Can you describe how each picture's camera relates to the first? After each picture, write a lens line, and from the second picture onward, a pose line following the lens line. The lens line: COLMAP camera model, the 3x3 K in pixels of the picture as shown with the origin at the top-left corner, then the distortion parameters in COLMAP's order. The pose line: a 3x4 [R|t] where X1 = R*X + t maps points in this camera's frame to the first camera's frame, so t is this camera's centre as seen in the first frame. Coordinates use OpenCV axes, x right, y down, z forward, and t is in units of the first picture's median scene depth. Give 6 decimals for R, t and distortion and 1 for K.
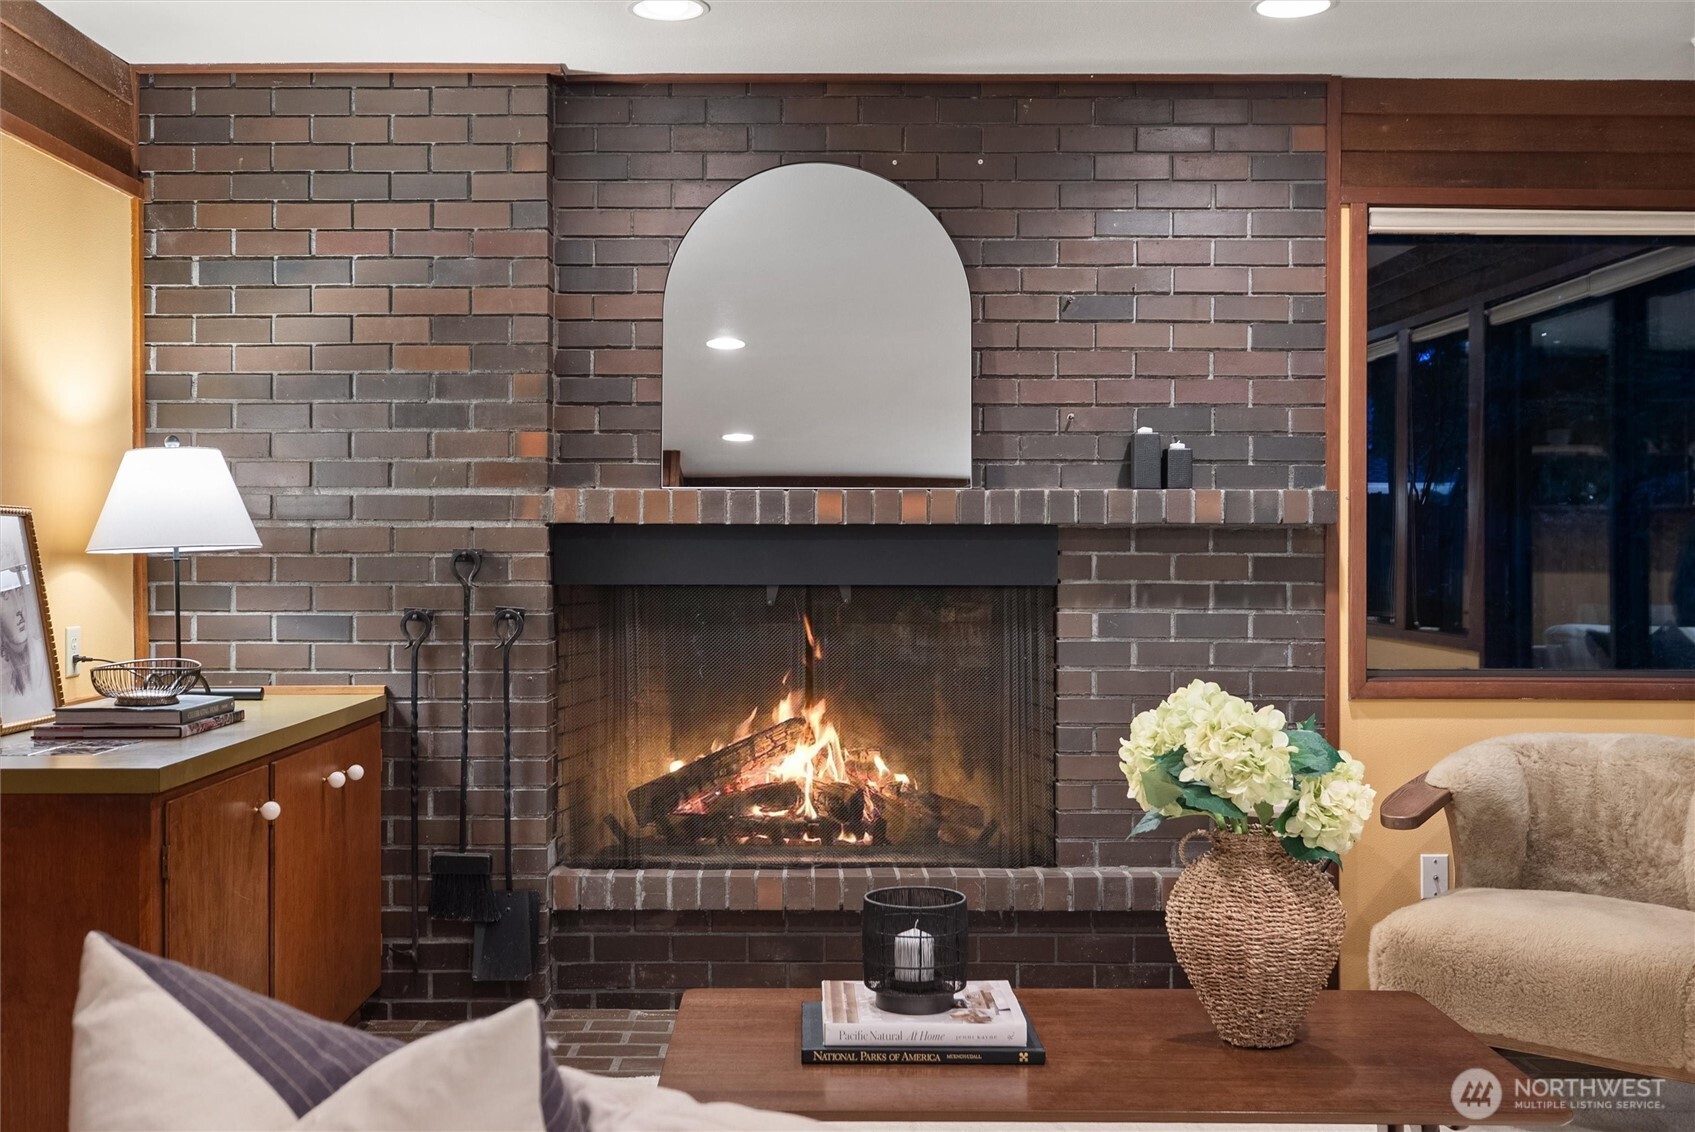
lens RADIAL K [[1702.2, 0, 845.2], [0, 1702.2, 541.8], [0, 0, 1]] dist [0.016476, -0.001833]
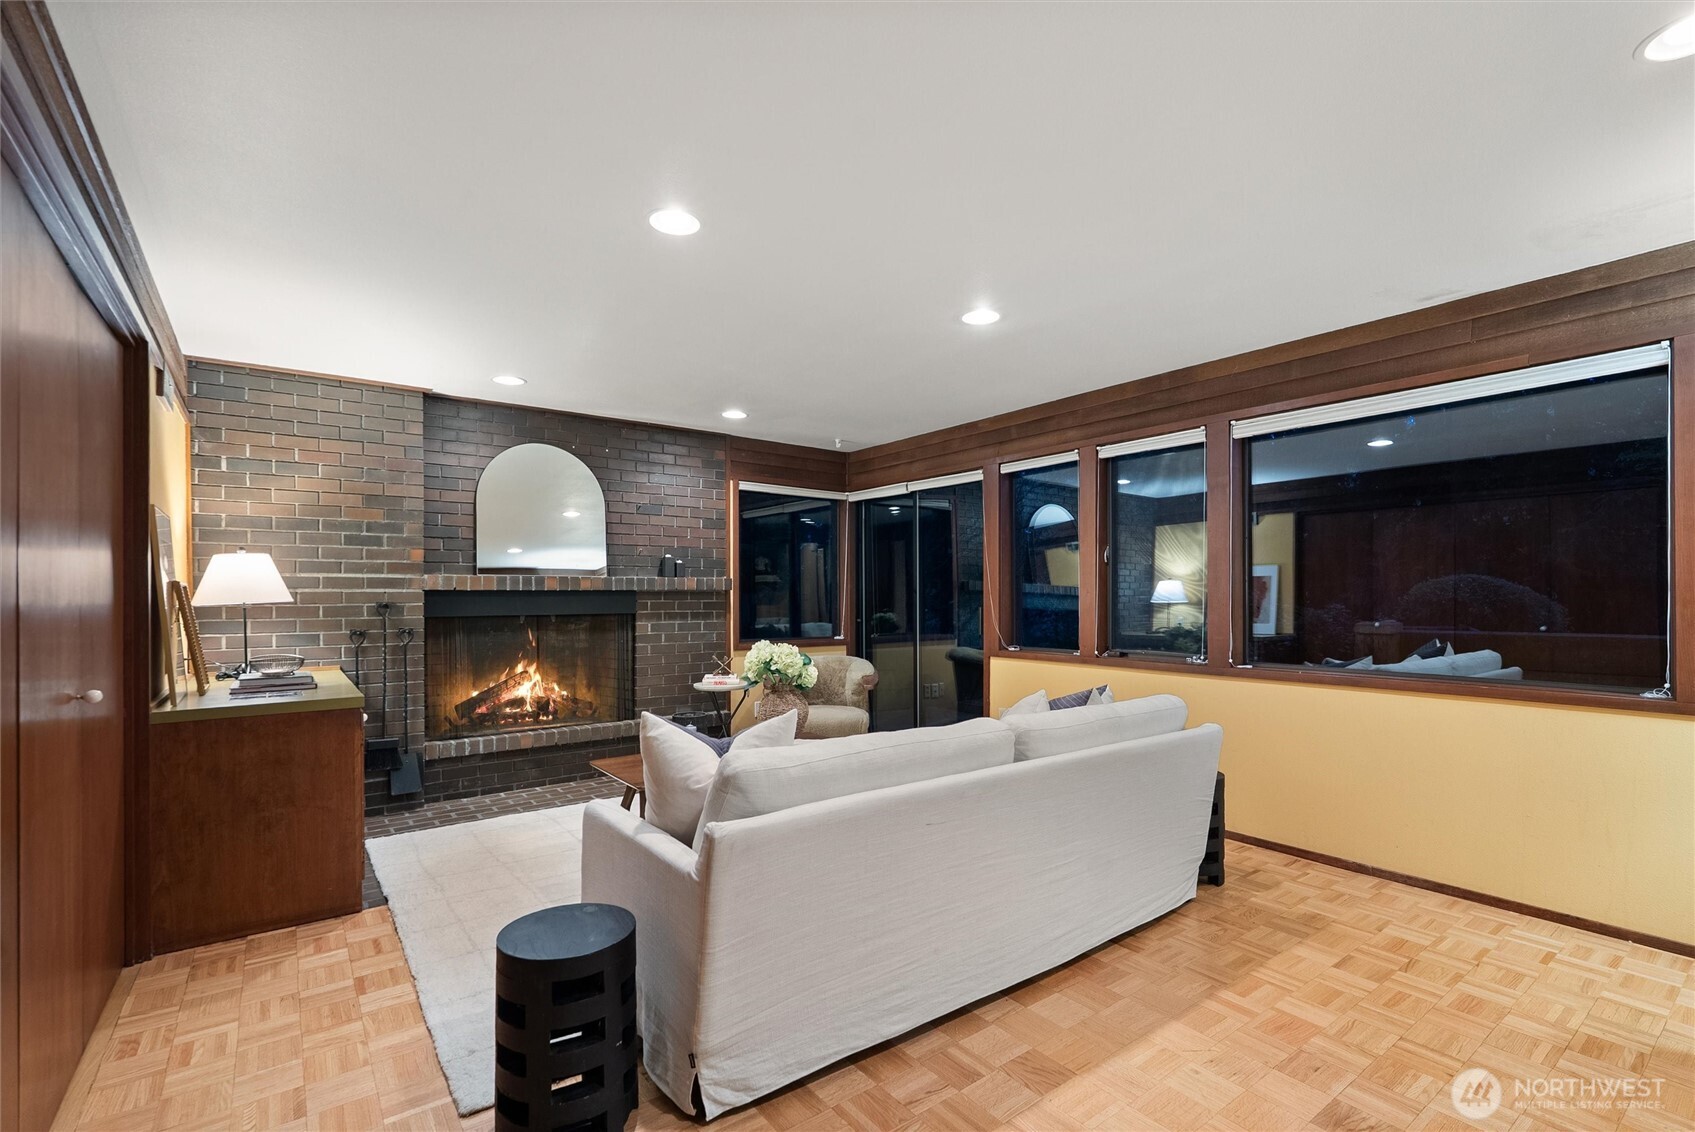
lens RADIAL K [[758.8, 0, 845.0], [0, 758.8, 604.1], [0, 0, 1]] dist [-0.001174, -0.000182]
pose [[0.798909, -0.011365, 0.601344, -0.328434], [0.006020, 0.999922, 0.010900, 0.000348], [-0.601421, -0.005088, 0.798916, -0.142205]]
